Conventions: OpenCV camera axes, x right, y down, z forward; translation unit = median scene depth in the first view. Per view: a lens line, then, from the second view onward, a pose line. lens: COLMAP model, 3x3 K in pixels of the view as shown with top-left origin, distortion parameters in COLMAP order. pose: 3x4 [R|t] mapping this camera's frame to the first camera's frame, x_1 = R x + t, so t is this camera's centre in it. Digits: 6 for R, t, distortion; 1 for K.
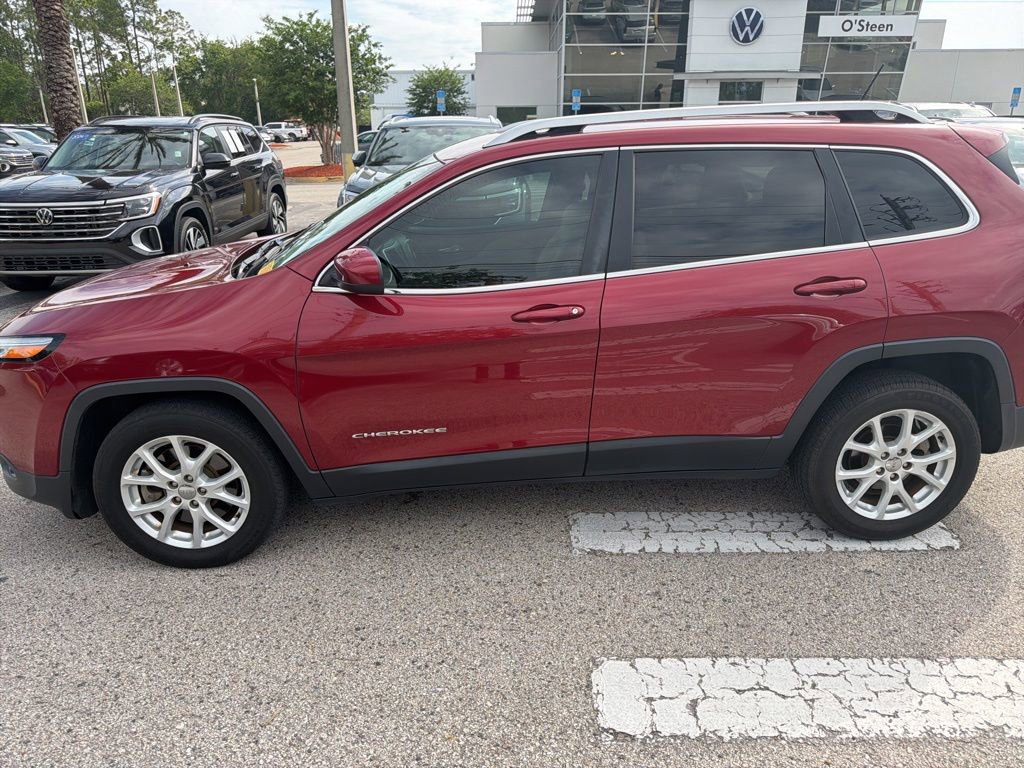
lens RADIAL K [[730.6, 0, 511.5], [0, 730.6, 385.0], [0, 0, 1]] dist [0.014062, -0.018202]
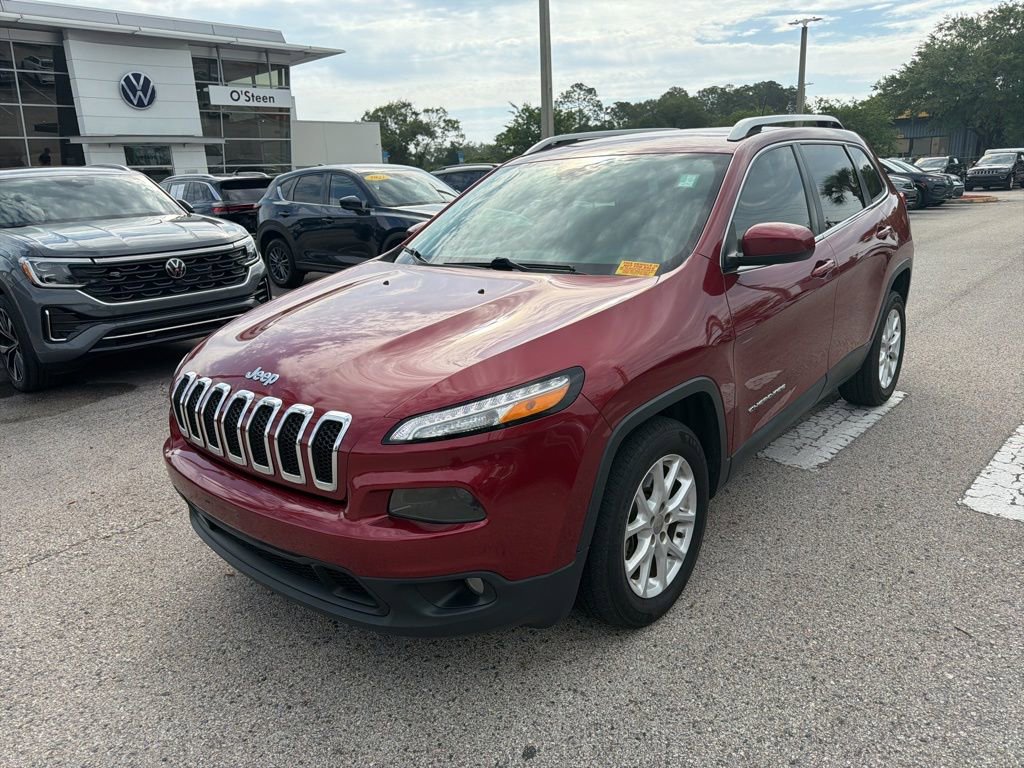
lens RADIAL K [[730.6, 0, 507.7], [0, 730.6, 383.1], [0, 0, 1]] dist [0.014062, -0.018202]
pose [[0.682081, -0.219903, 0.697430, -1.069204], [0.280756, 0.959373, 0.027918, -0.085426], [-0.675235, 0.176765, 0.716109, 0.447258]]
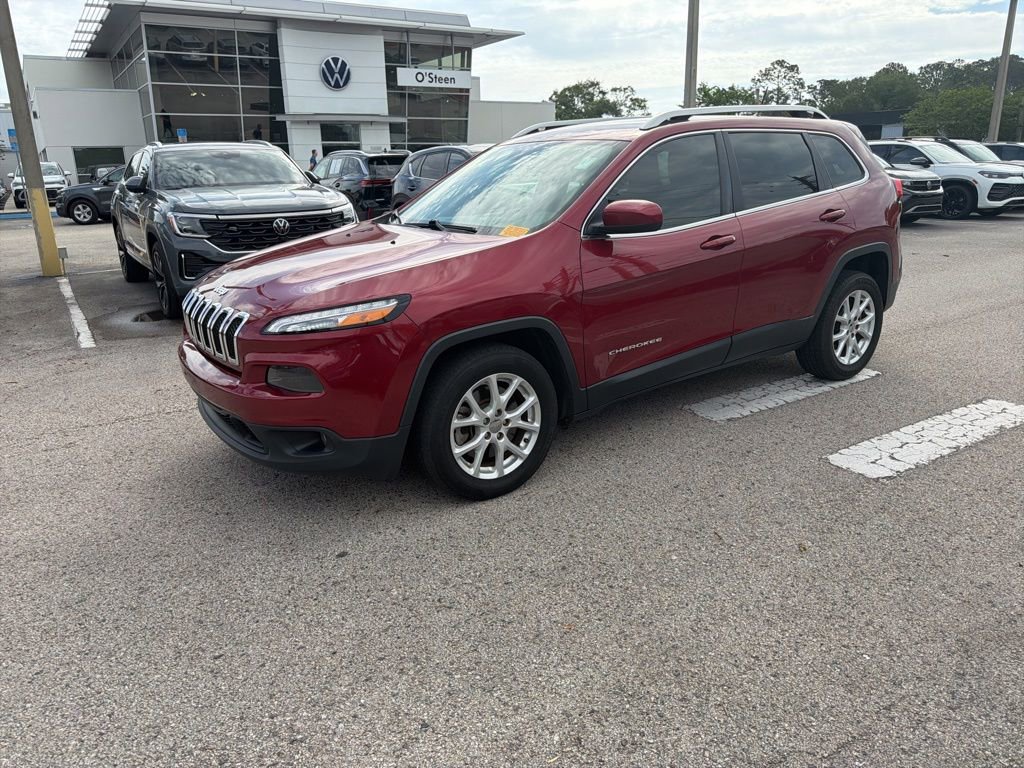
lens RADIAL K [[730.6, 0, 507.0], [0, 730.6, 379.4], [0, 0, 1]] dist [0.014062, -0.018202]
pose [[0.841653, -0.165363, 0.514078, -0.941603], [0.197426, 0.980286, -0.007900, 0.081741], [-0.502637, 0.108142, 0.857707, 0.014205]]
